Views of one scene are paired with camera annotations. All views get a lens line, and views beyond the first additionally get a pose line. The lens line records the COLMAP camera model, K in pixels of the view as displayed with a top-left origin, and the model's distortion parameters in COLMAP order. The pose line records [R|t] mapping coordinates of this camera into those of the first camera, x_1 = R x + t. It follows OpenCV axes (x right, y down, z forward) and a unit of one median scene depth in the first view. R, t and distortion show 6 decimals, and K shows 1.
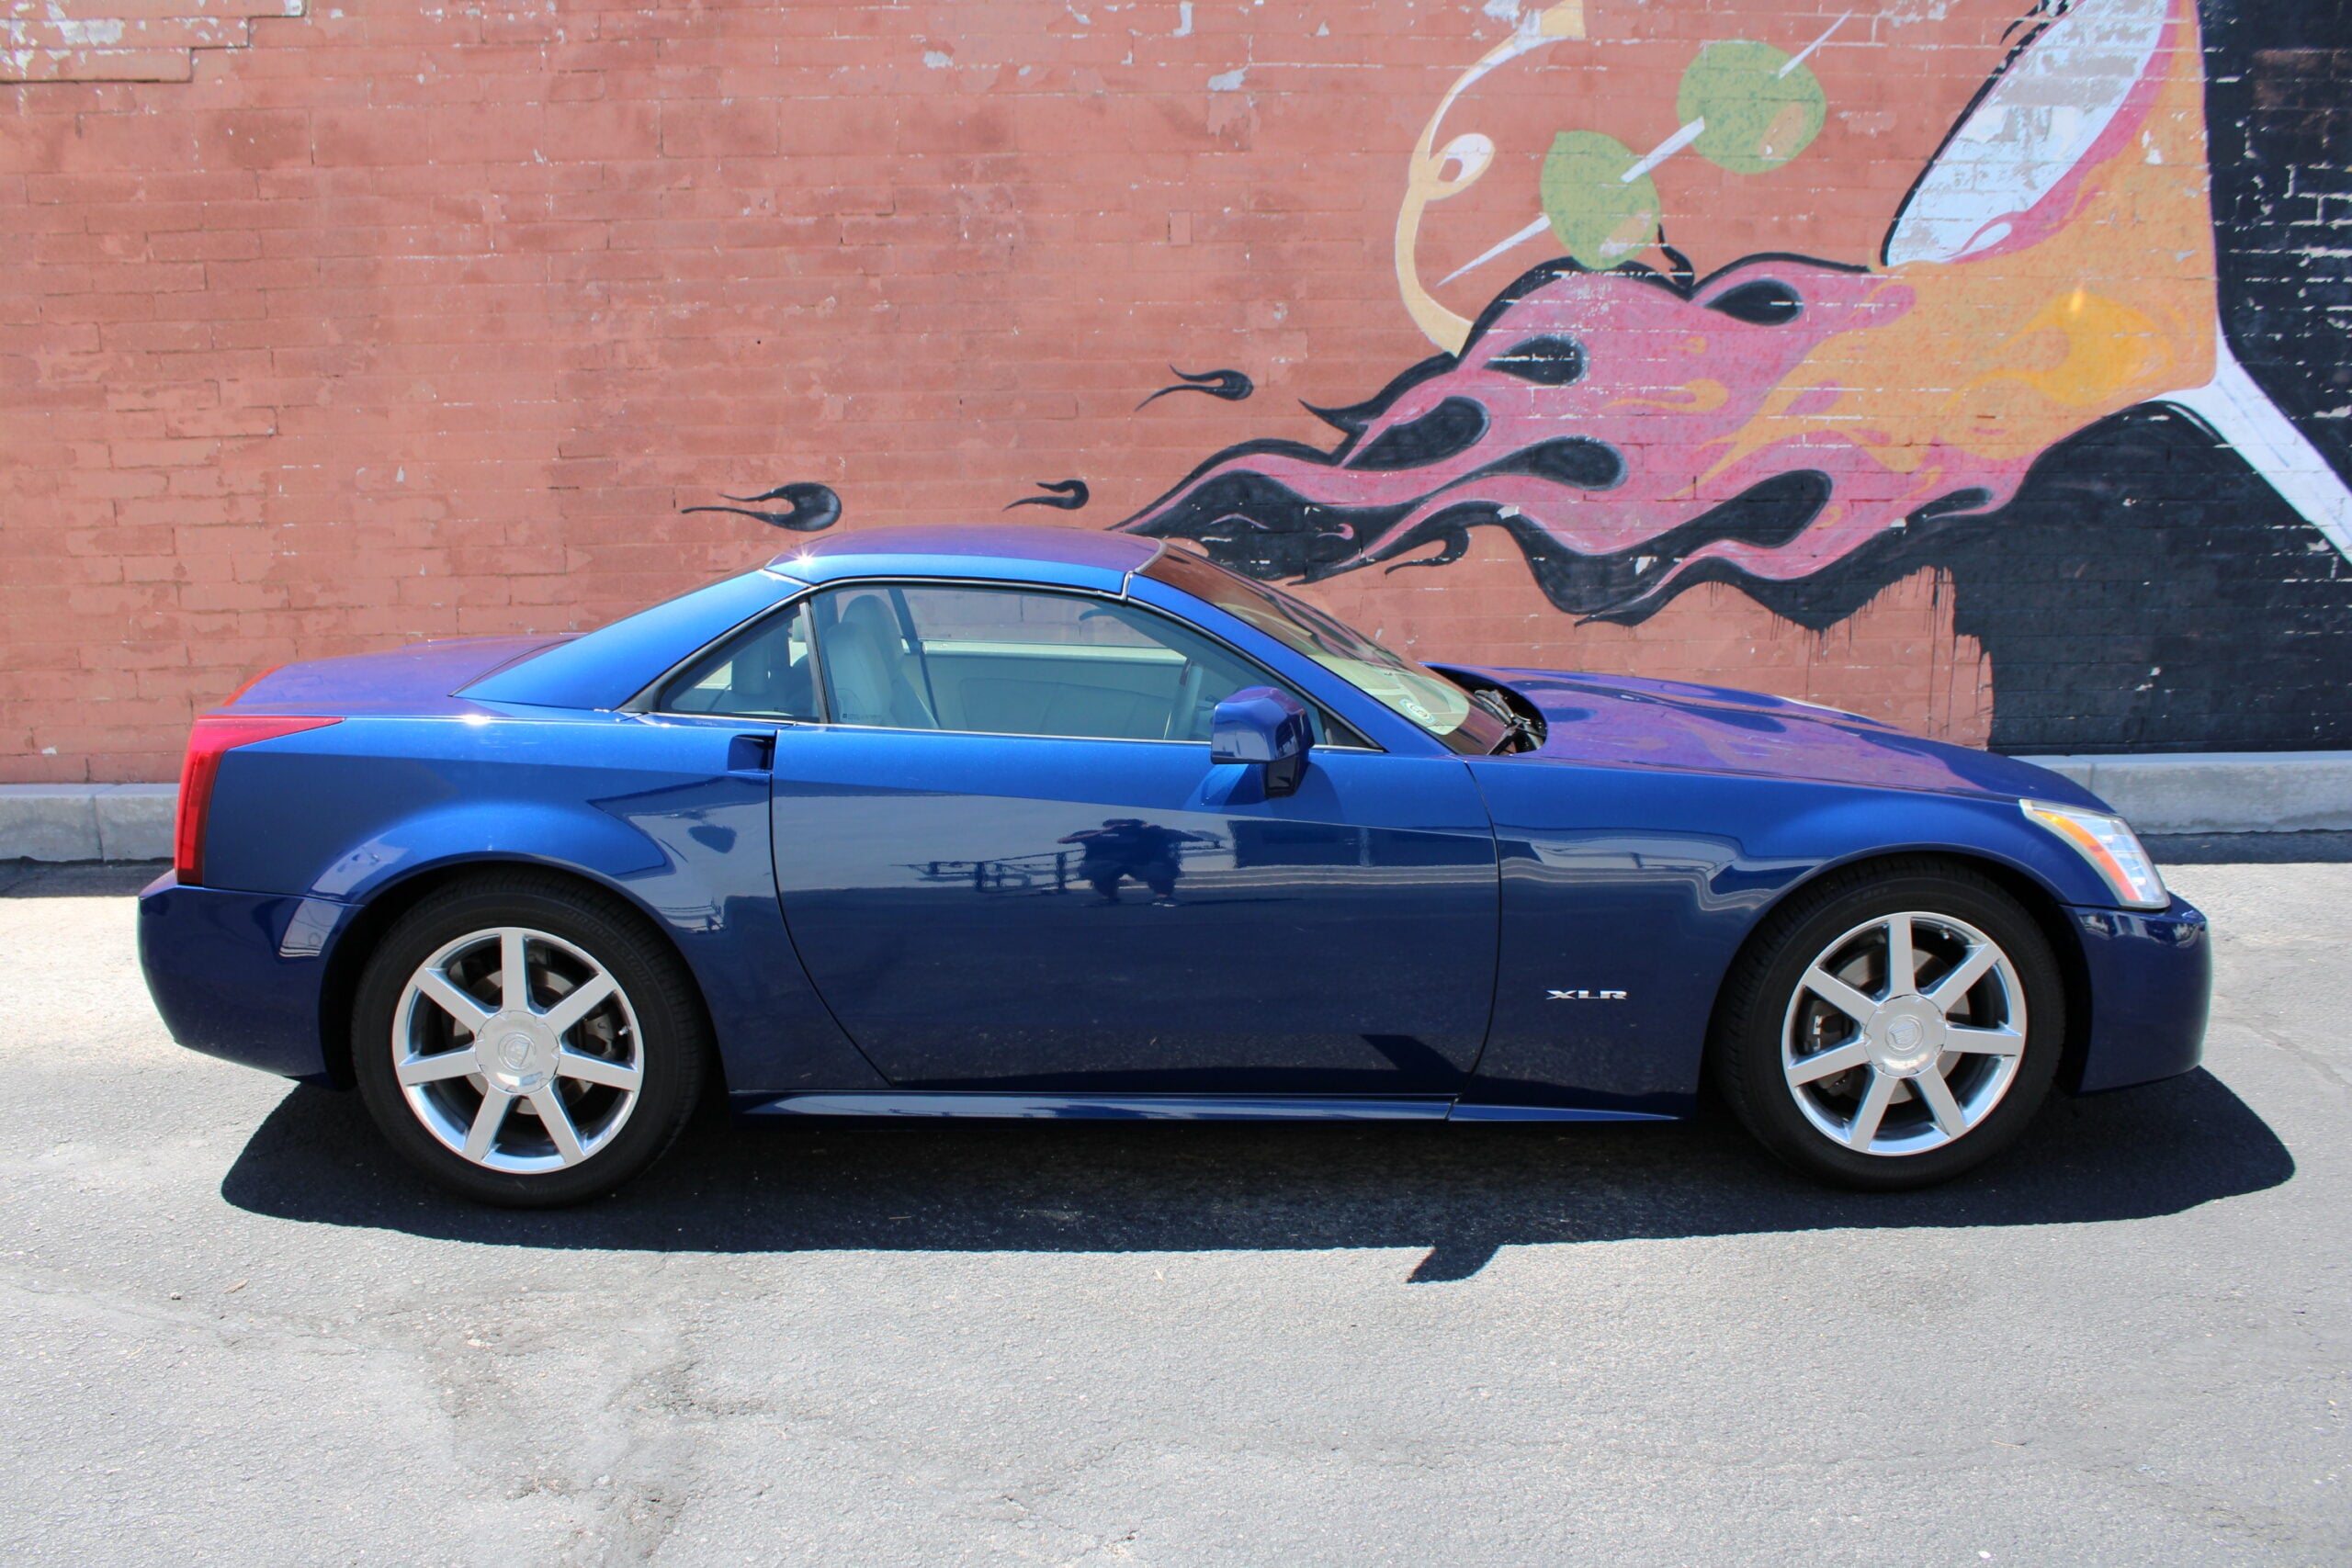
lens RADIAL K [[1987.4, 0, 1173.3], [0, 1987.4, 778.1], [0, 0, 1]] dist [-0.158490, 0.140427]
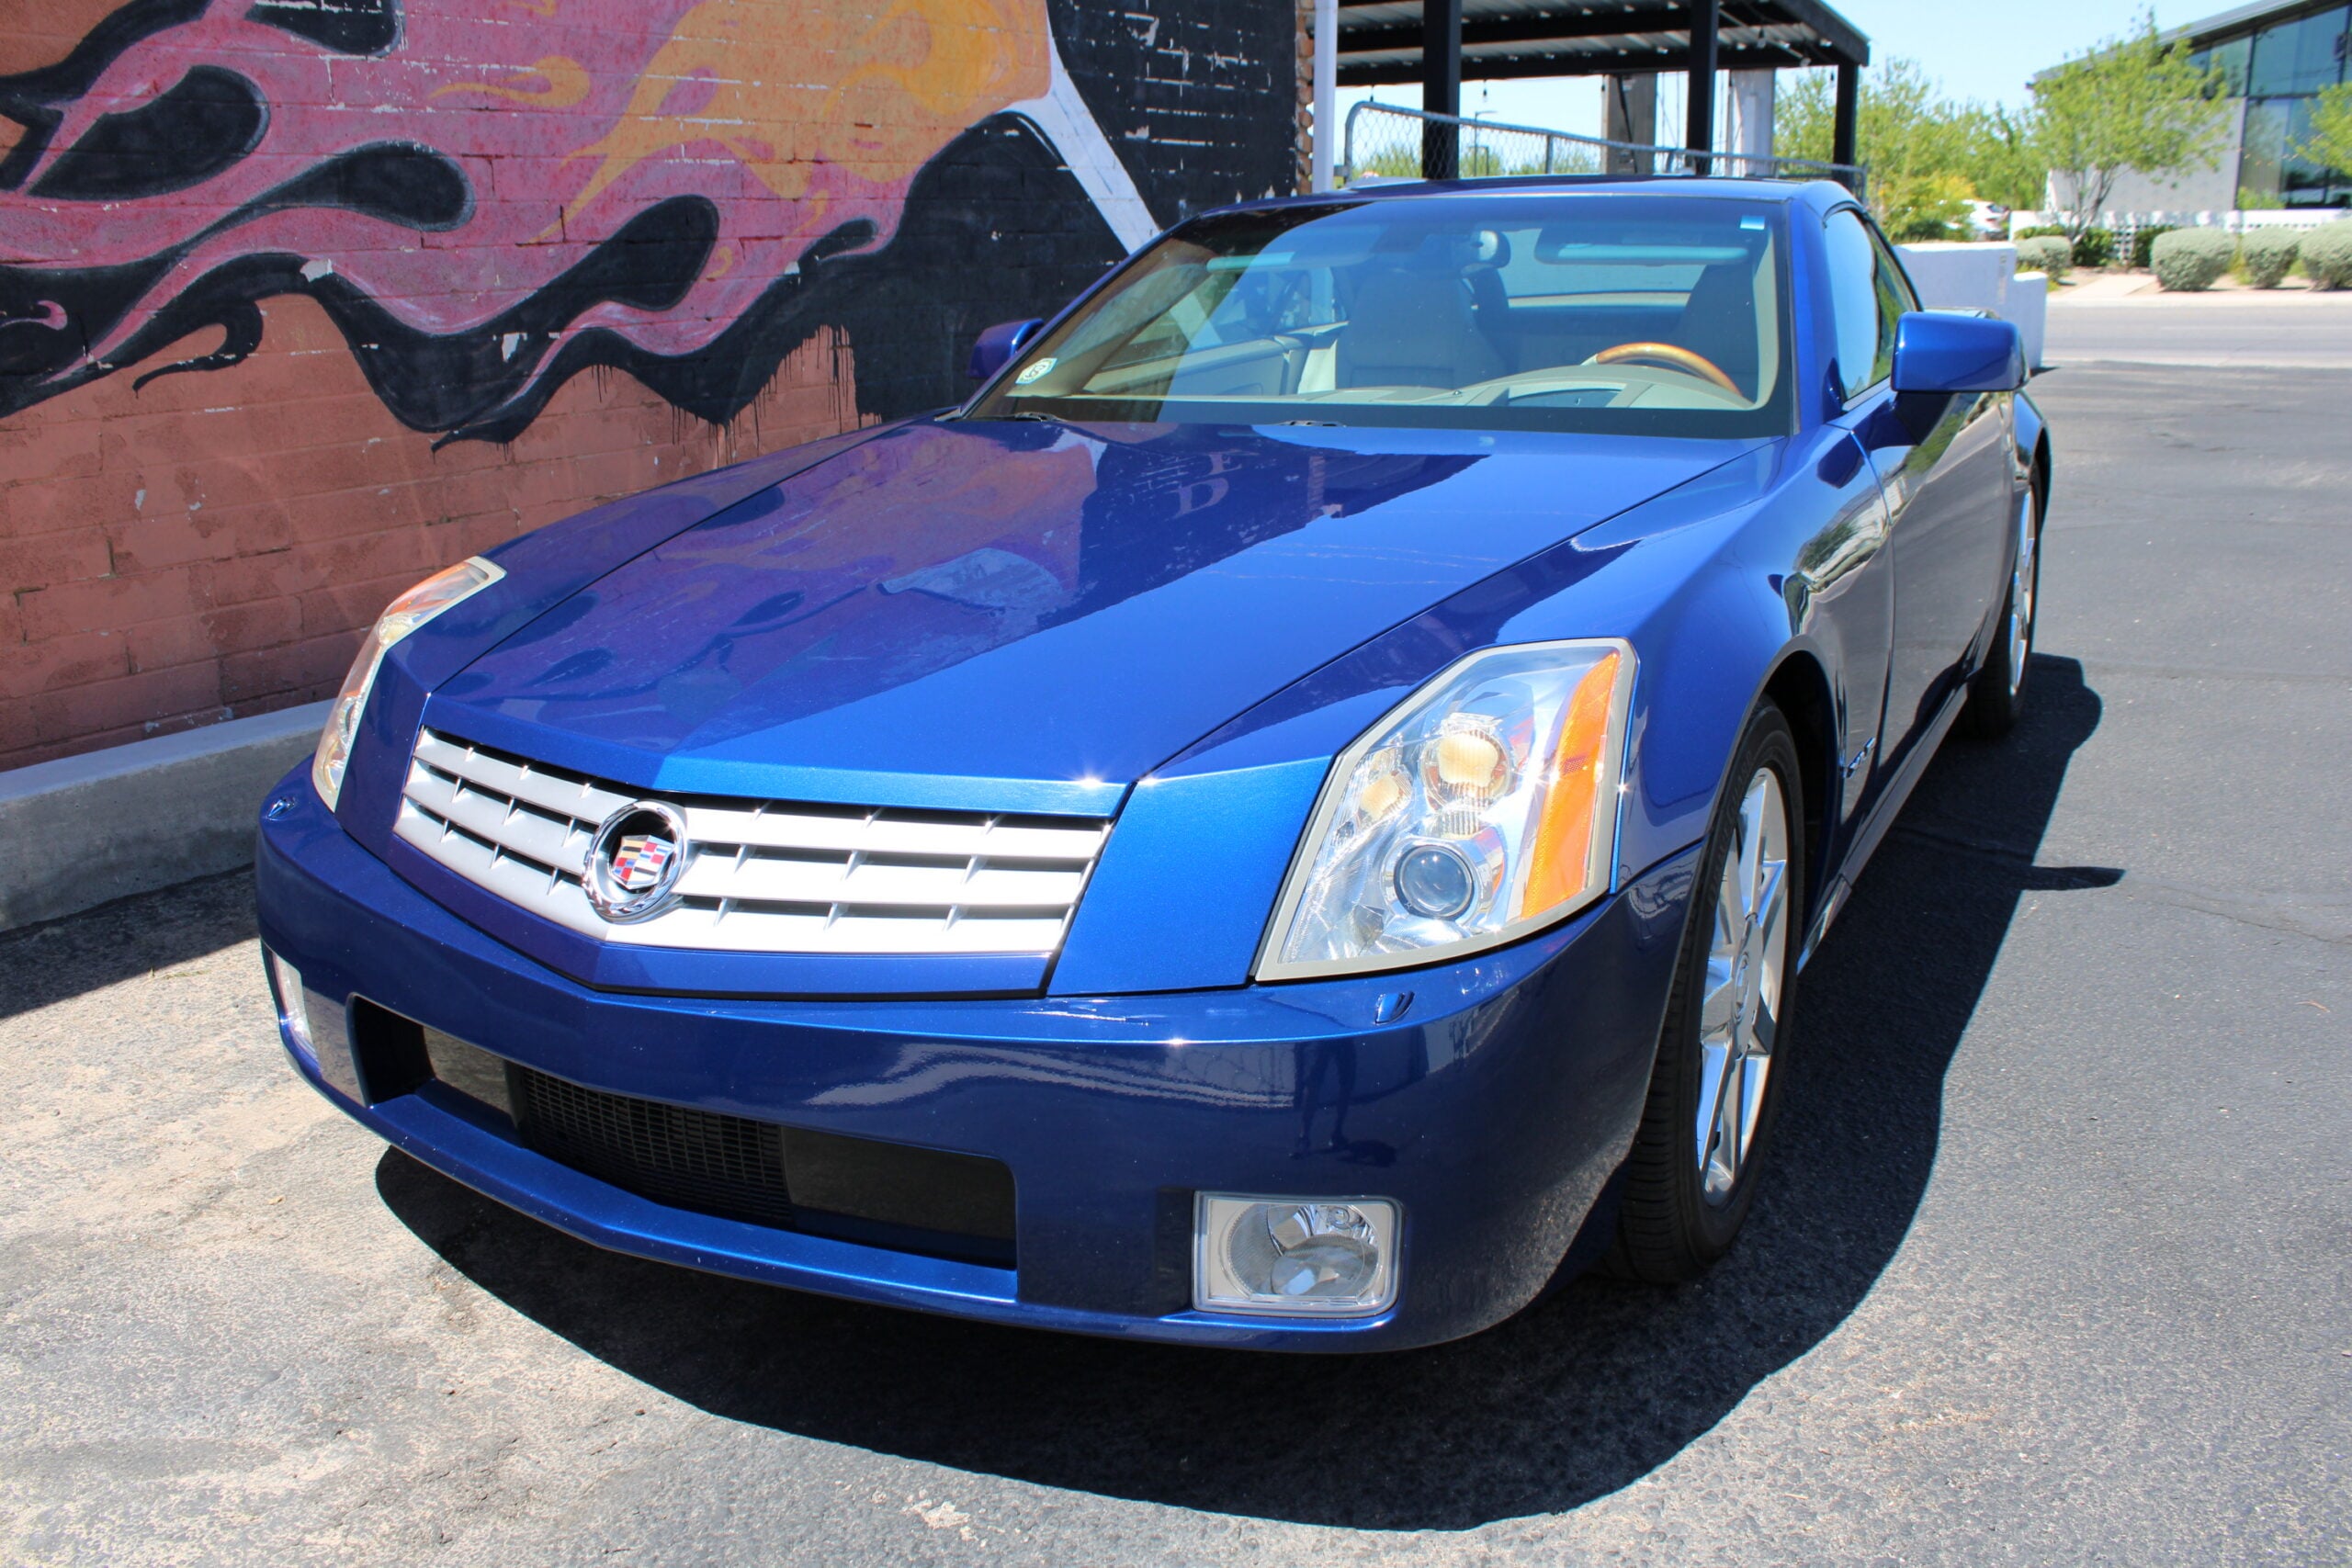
lens RADIAL K [[1987.4, 0, 1162.7], [0, 1987.4, 784.3], [0, 0, 1]] dist [-0.158490, 0.140427]
pose [[0.596799, -0.216182, 0.772720, -0.162755], [0.164503, 0.975531, 0.145870, -0.026166], [-0.785347, 0.040060, 0.617759, 0.450433]]
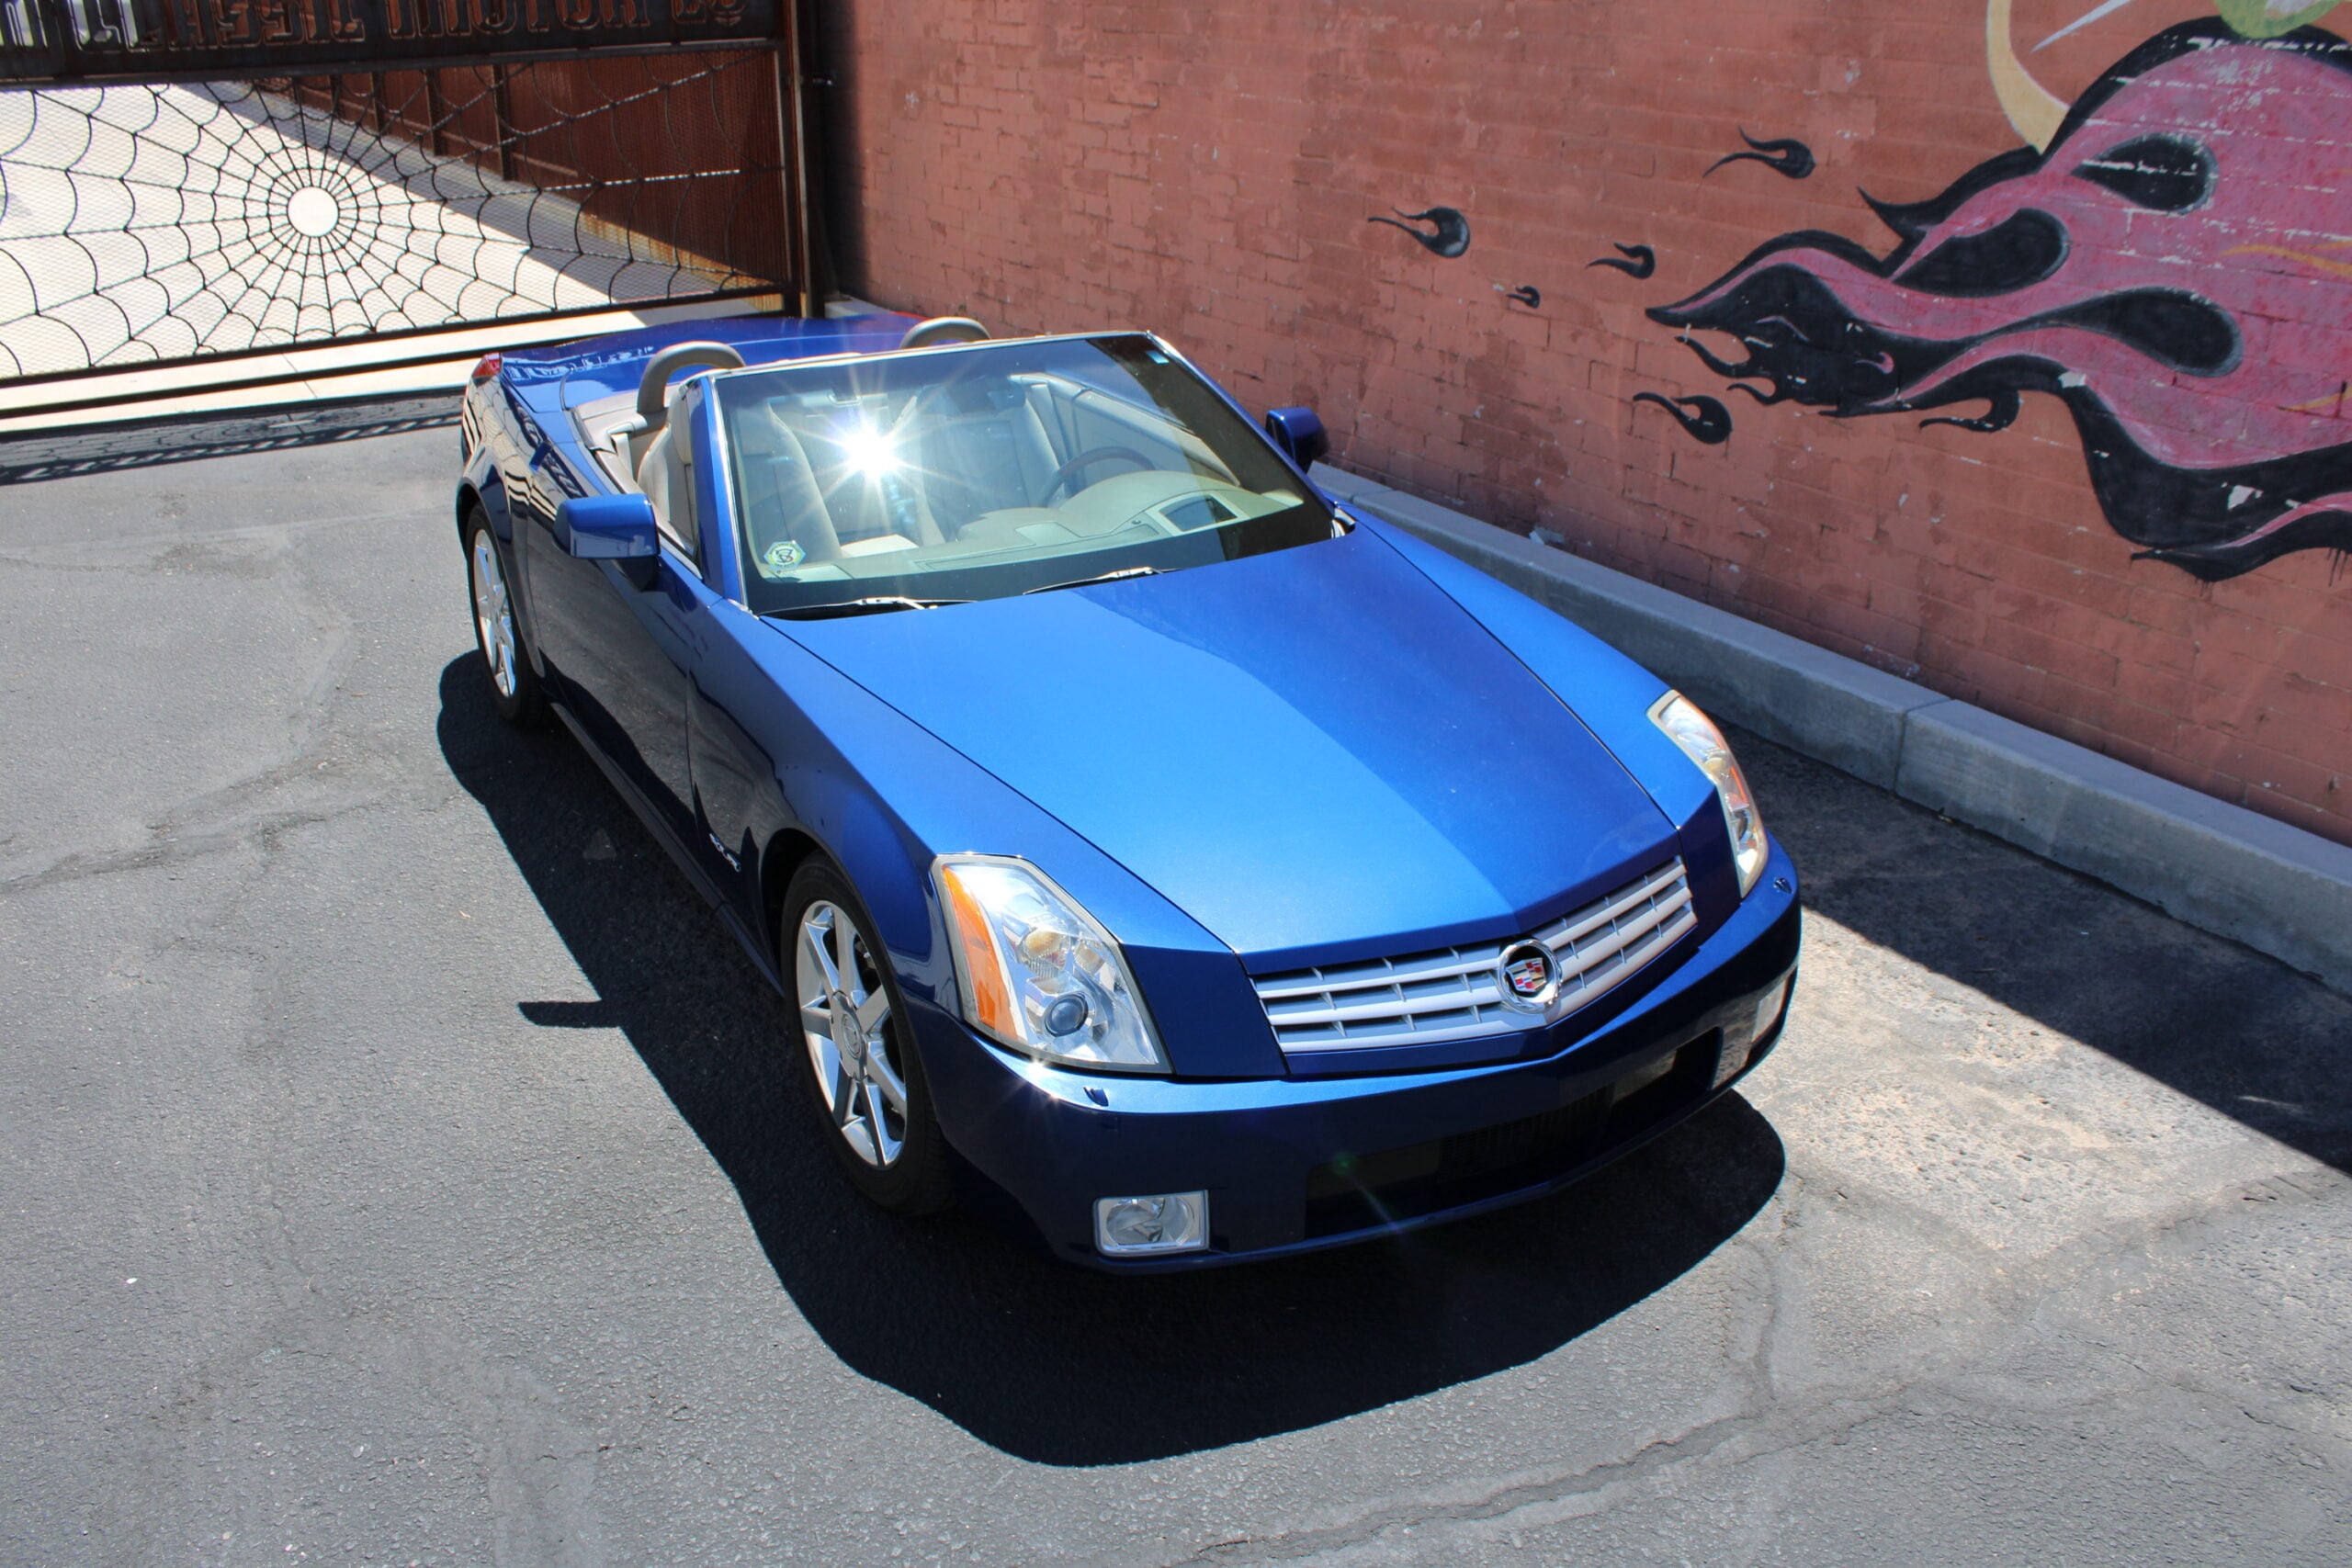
lens RADIAL K [[1987.4, 0, 1185.5], [0, 1987.4, 789.2], [0, 0, 1]] dist [-0.158490, 0.140427]
pose [[0.500771, 0.359795, -0.787258, 0.623051], [-0.178300, 0.932888, 0.312936, -0.159623], [0.847017, -0.016341, 0.531315, 0.351514]]
